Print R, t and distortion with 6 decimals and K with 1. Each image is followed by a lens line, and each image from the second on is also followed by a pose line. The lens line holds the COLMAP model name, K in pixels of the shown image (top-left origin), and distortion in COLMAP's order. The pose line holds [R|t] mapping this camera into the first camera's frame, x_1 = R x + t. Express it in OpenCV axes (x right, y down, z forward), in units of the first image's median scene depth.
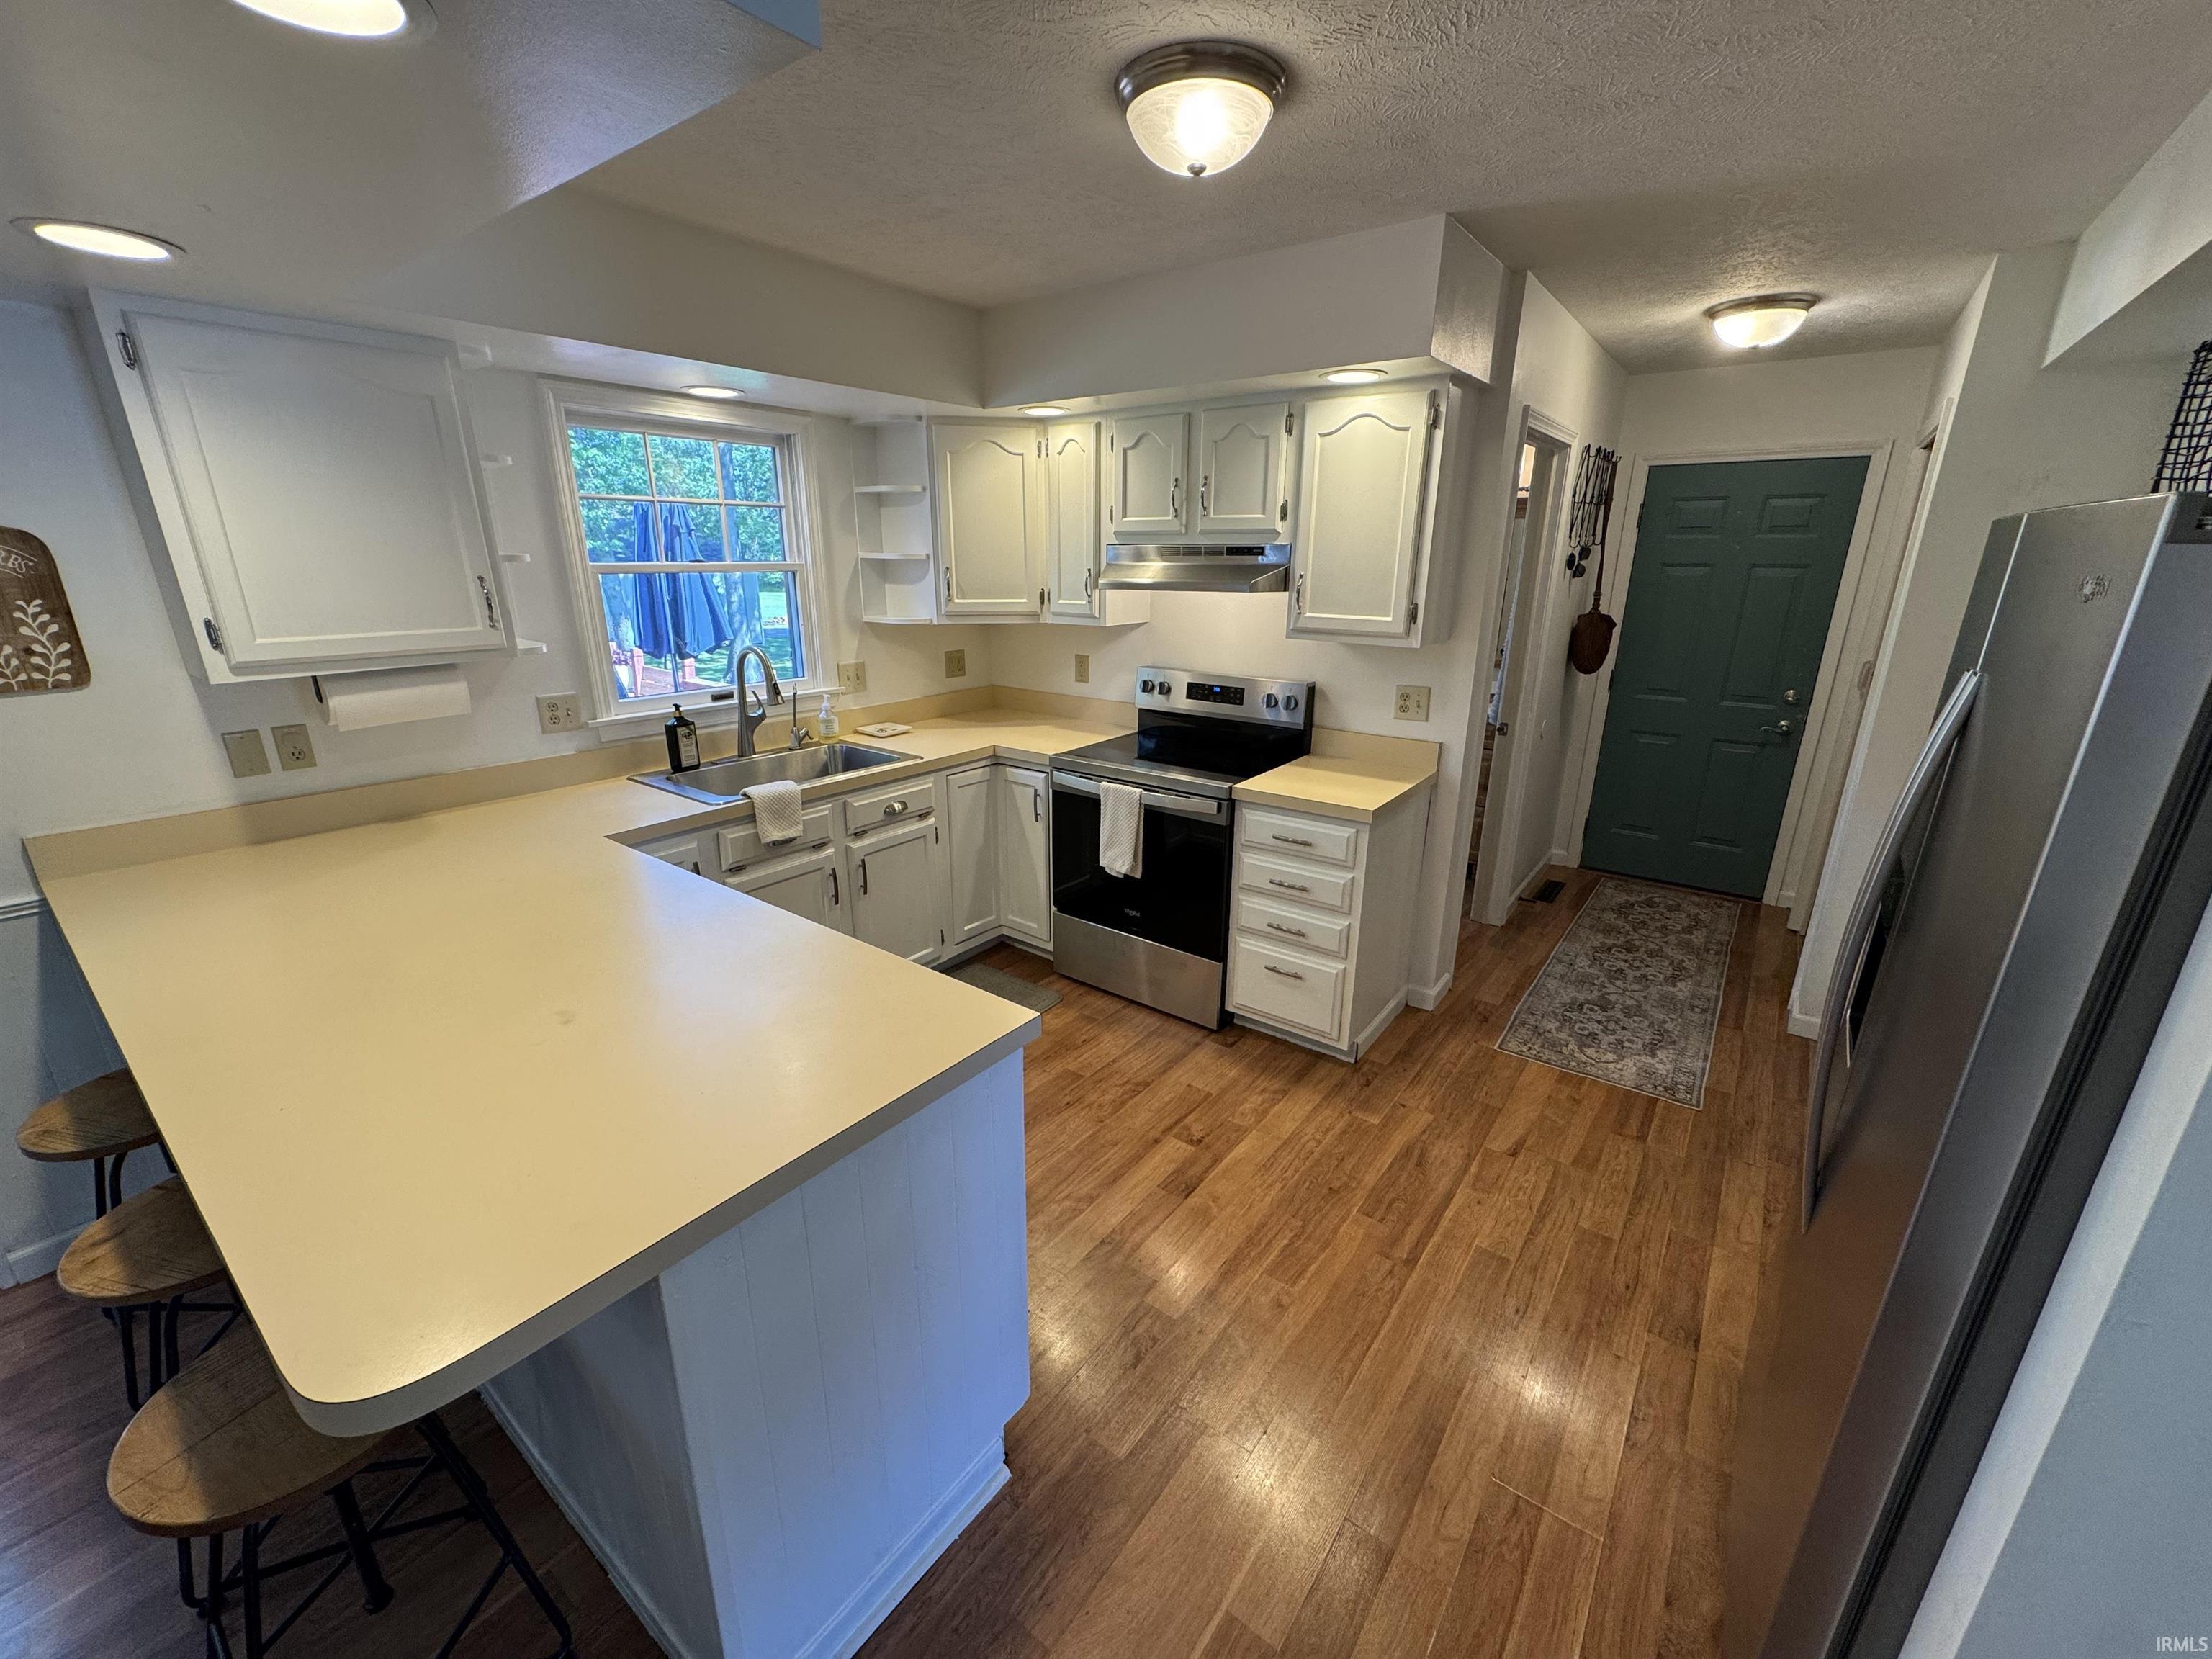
lens RADIAL K [[882.3, 0, 1106.0], [0, 882.3, 829.5], [0, 0, 1]] dist [-0.000504, 0.000106]
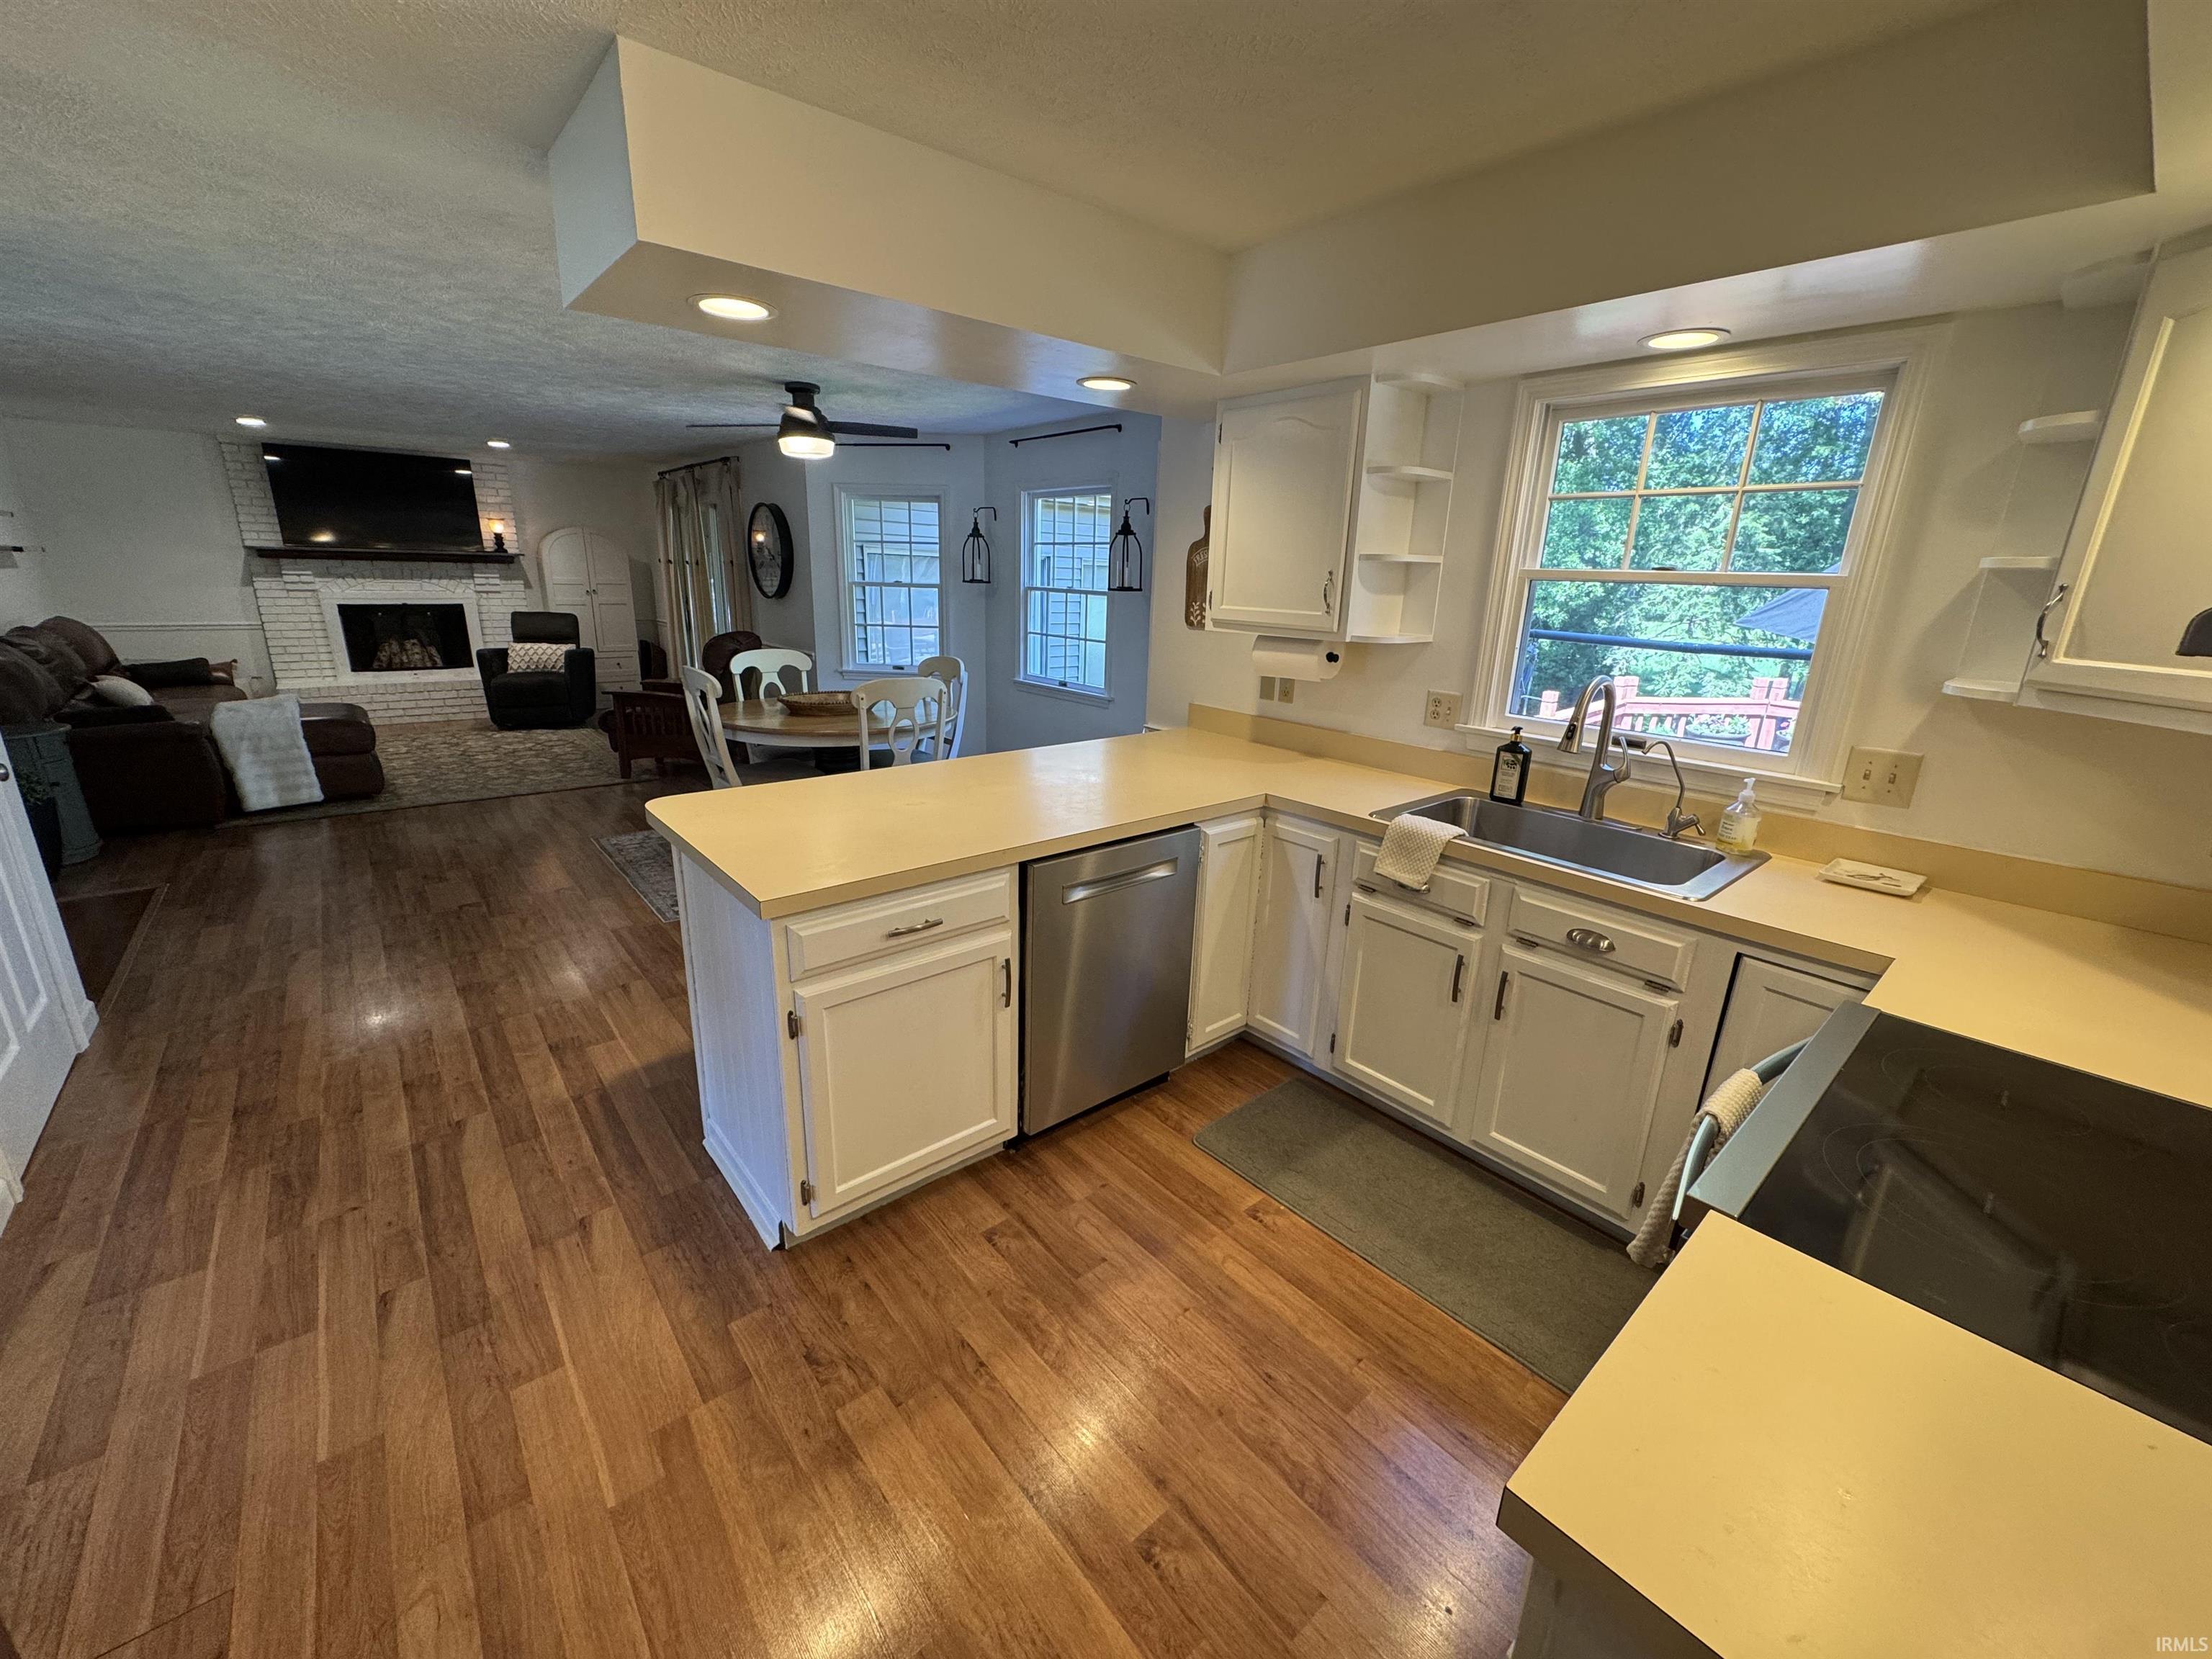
lens RADIAL K [[882.7, 0, 1105.7], [0, 882.7, 825.2], [0, 0, 1]] dist [0.000676, 0.000338]
pose [[-0.216885, 0.261793, -0.940439, 0.441469], [-0.320984, 0.890678, 0.321966, -0.200567], [0.921917, 0.371695, -0.109143, 0.731655]]
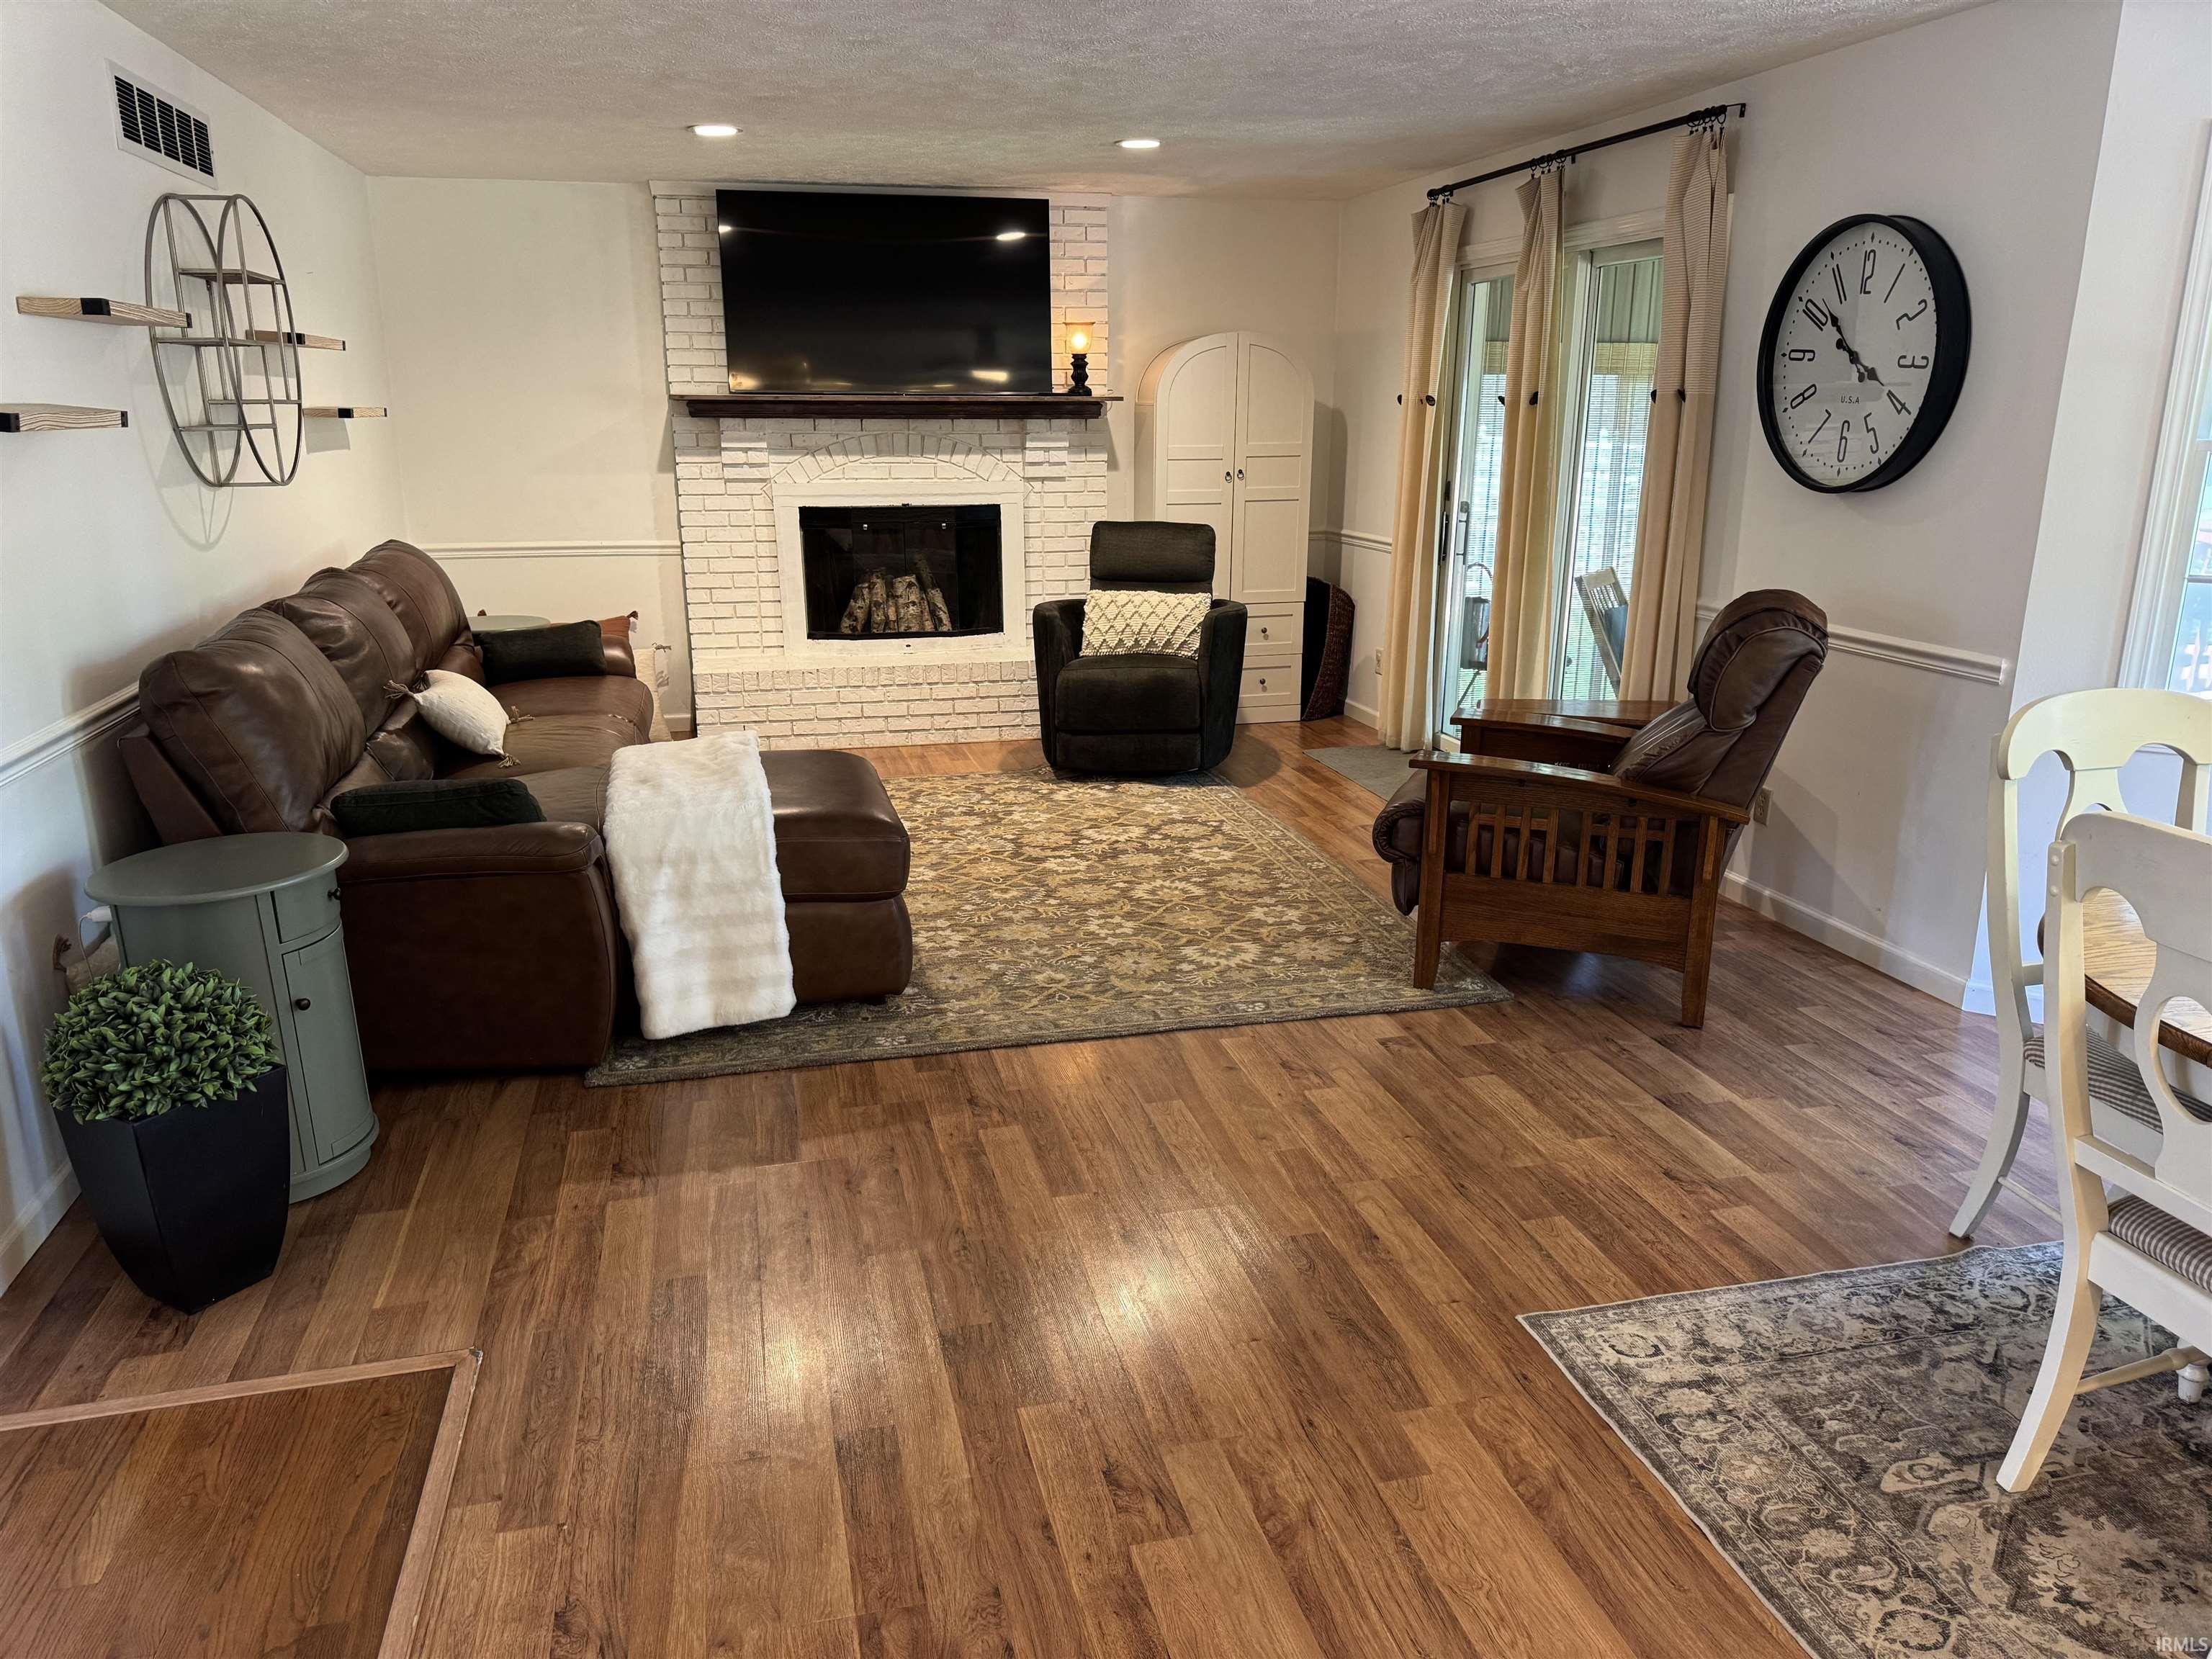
lens RADIAL K [[1557.1, 0, 1108.2], [0, 1557.1, 839.4], [0, 0, 1]] dist [0.080199, -0.095377]
pose [[-0.631039, 0.206455, -0.747774, -0.140140], [-0.233132, 0.868906, 0.436636, 0.094704], [0.739891, 0.449865, -0.500183, -0.170271]]
